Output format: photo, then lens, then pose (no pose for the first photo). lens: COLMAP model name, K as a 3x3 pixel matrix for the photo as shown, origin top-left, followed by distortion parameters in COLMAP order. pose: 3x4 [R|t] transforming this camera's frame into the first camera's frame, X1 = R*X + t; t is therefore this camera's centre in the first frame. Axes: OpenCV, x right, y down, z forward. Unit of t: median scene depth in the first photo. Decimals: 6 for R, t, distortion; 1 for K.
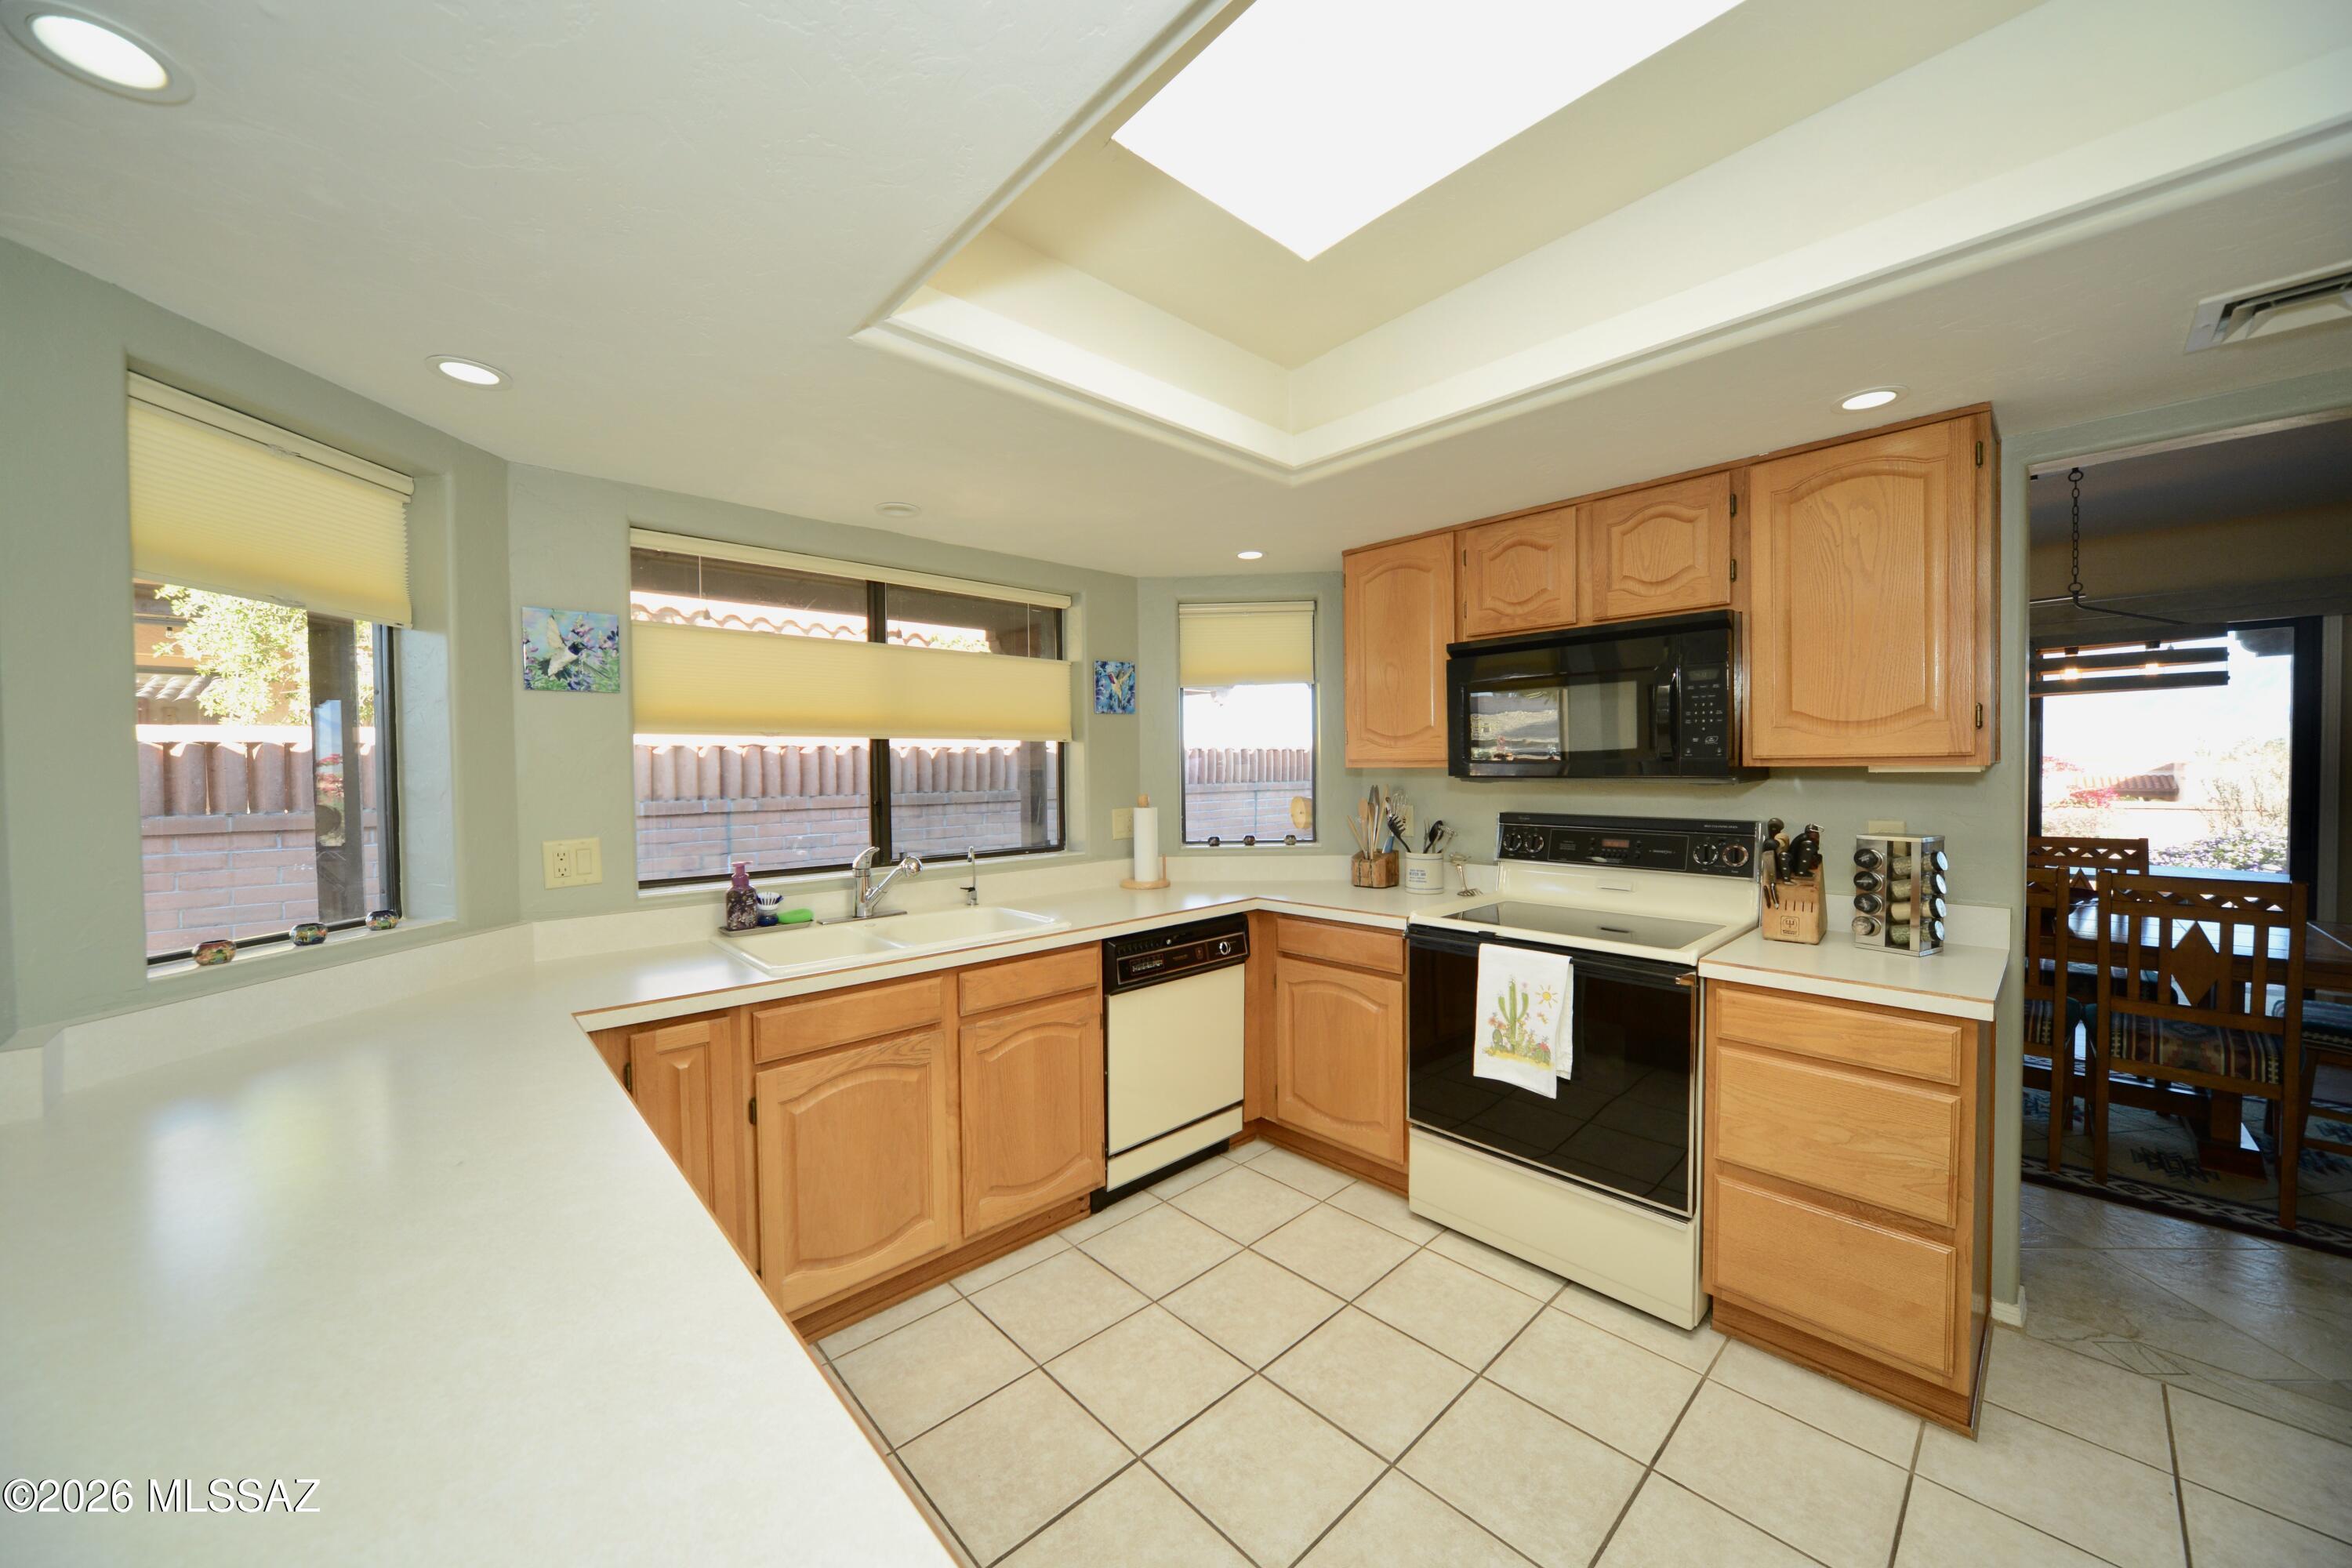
lens RADIAL K [[839.1, 0, 1176.0], [0, 839.1, 784.0], [0, 0, 1]] dist [-0.011359, 0.000054]
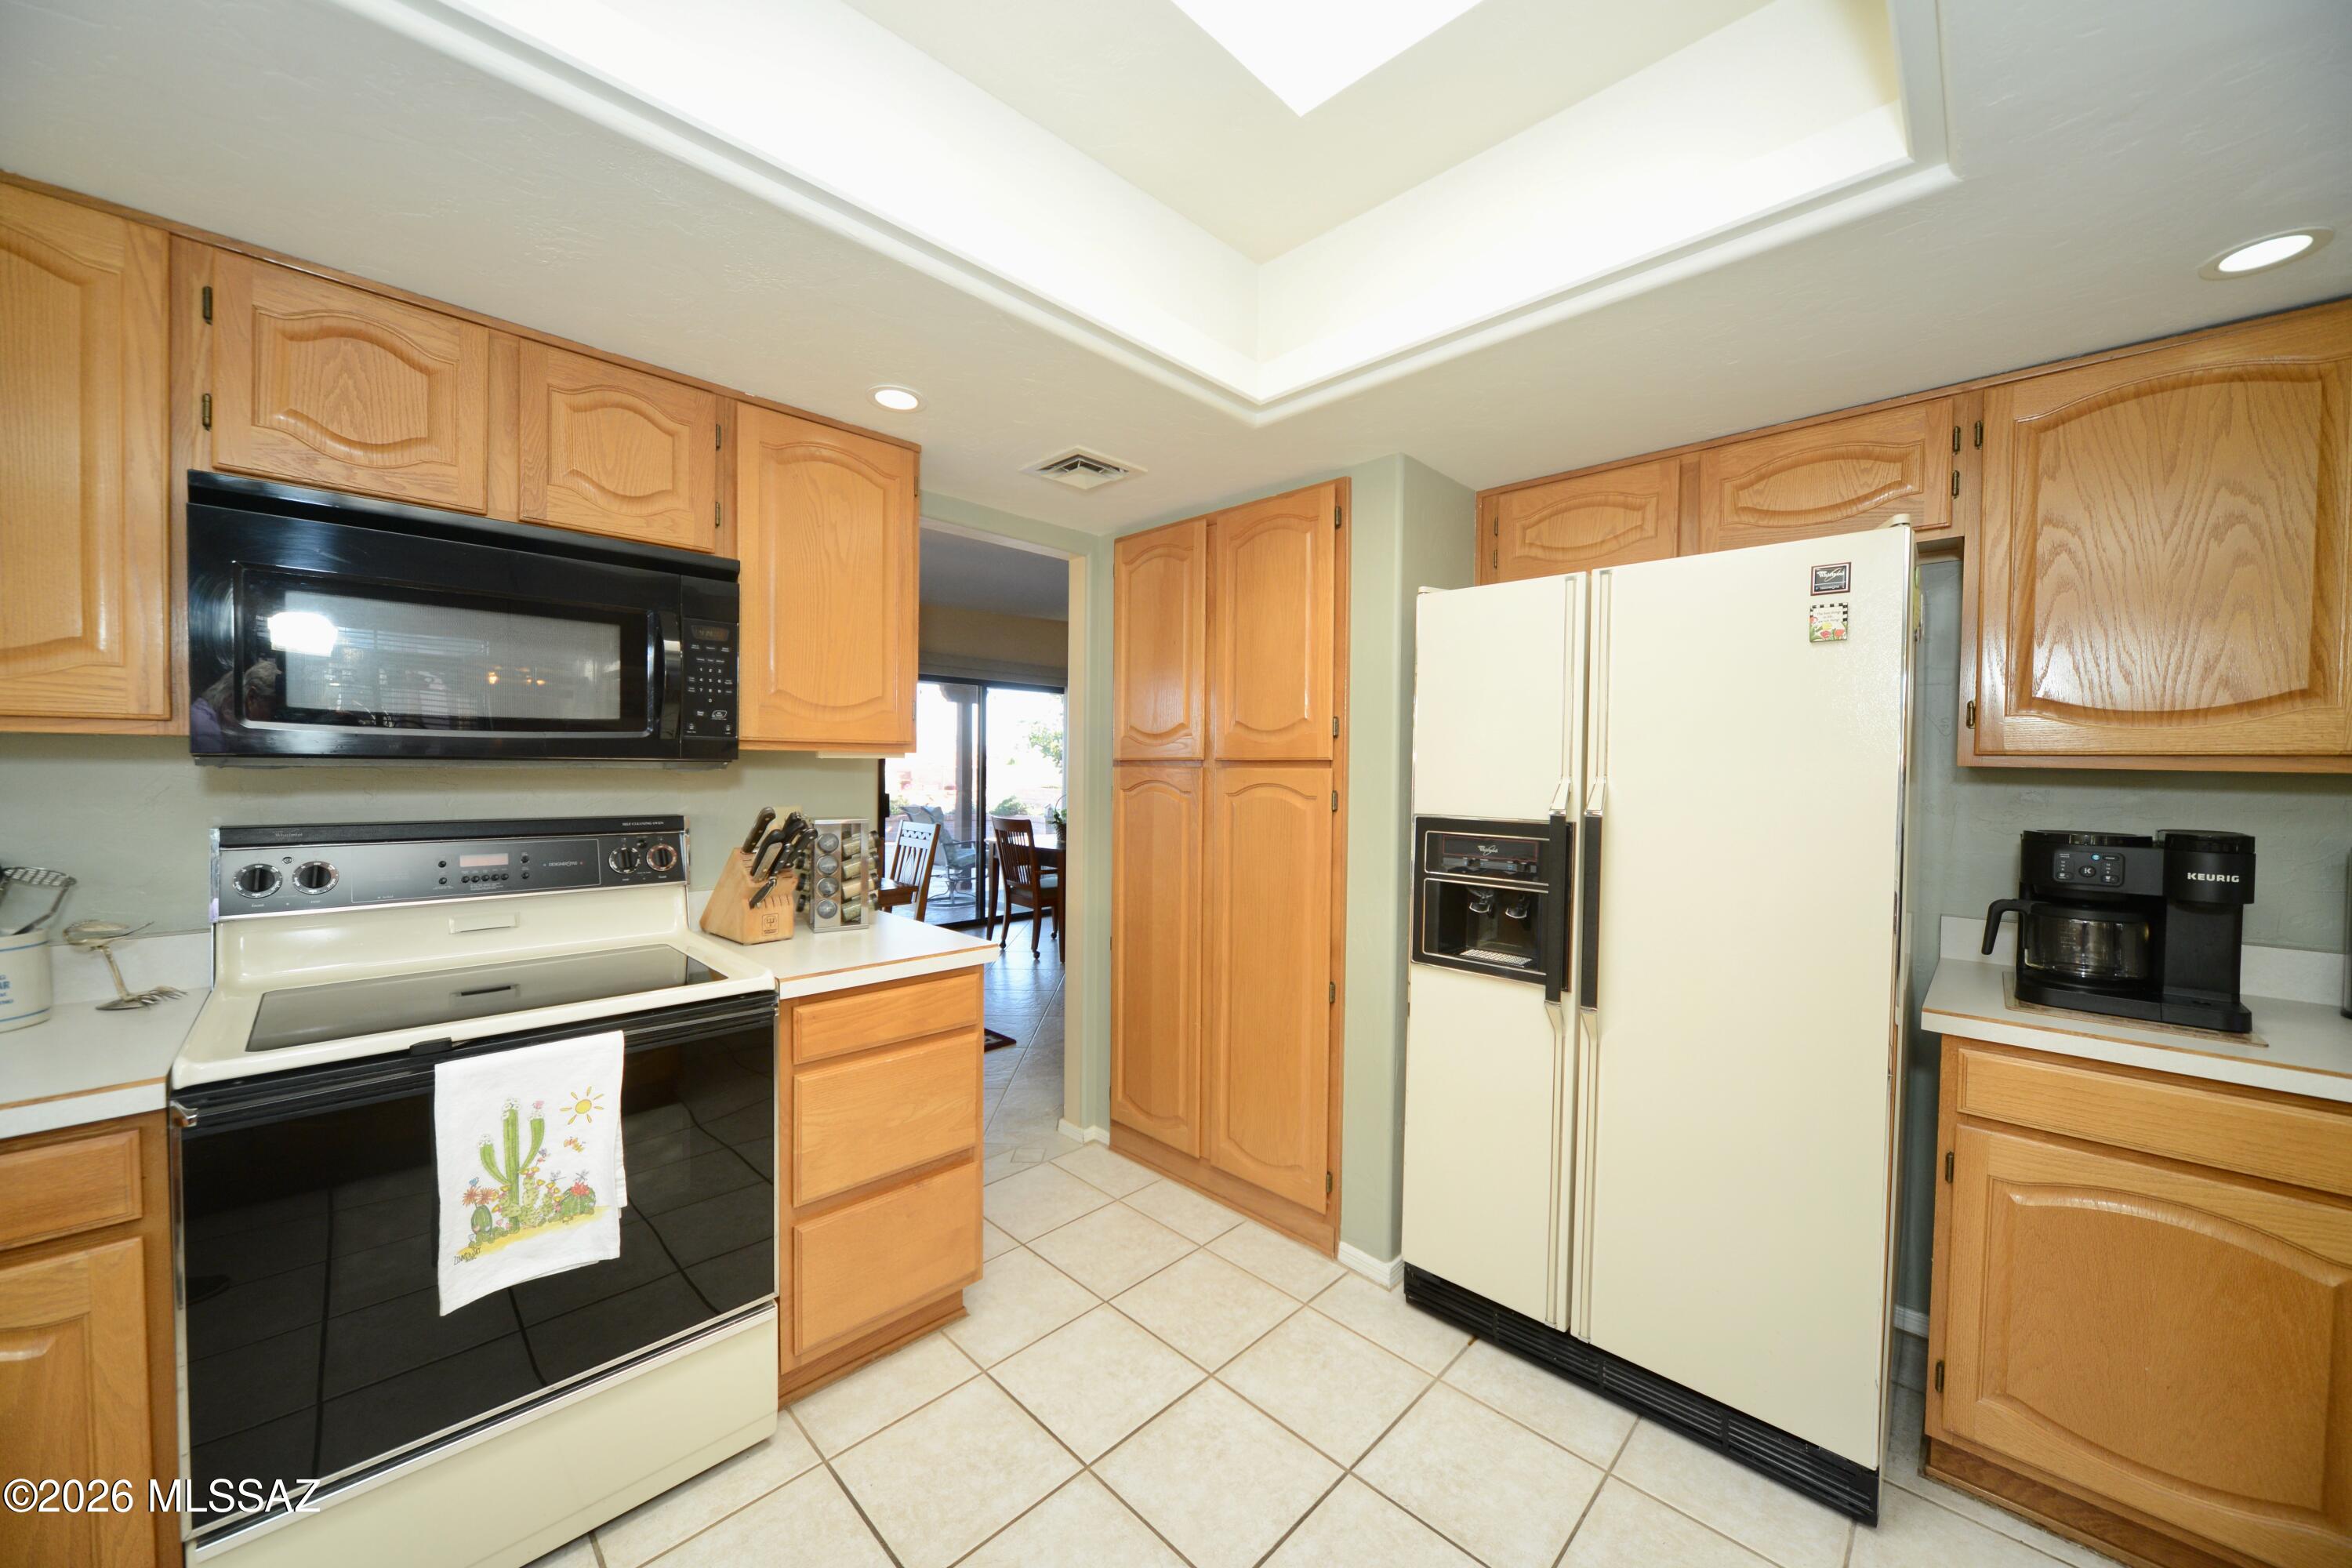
lens RADIAL K [[839.1, 0, 1176.0], [0, 839.1, 784.0], [0, 0, 1]] dist [-0.011359, 0.000054]
pose [[-0.040455, -0.011382, 0.999117, -0.194277], [0.013321, 0.999840, 0.011930, 0.011035], [-0.999093, 0.013792, -0.040297, 0.578706]]
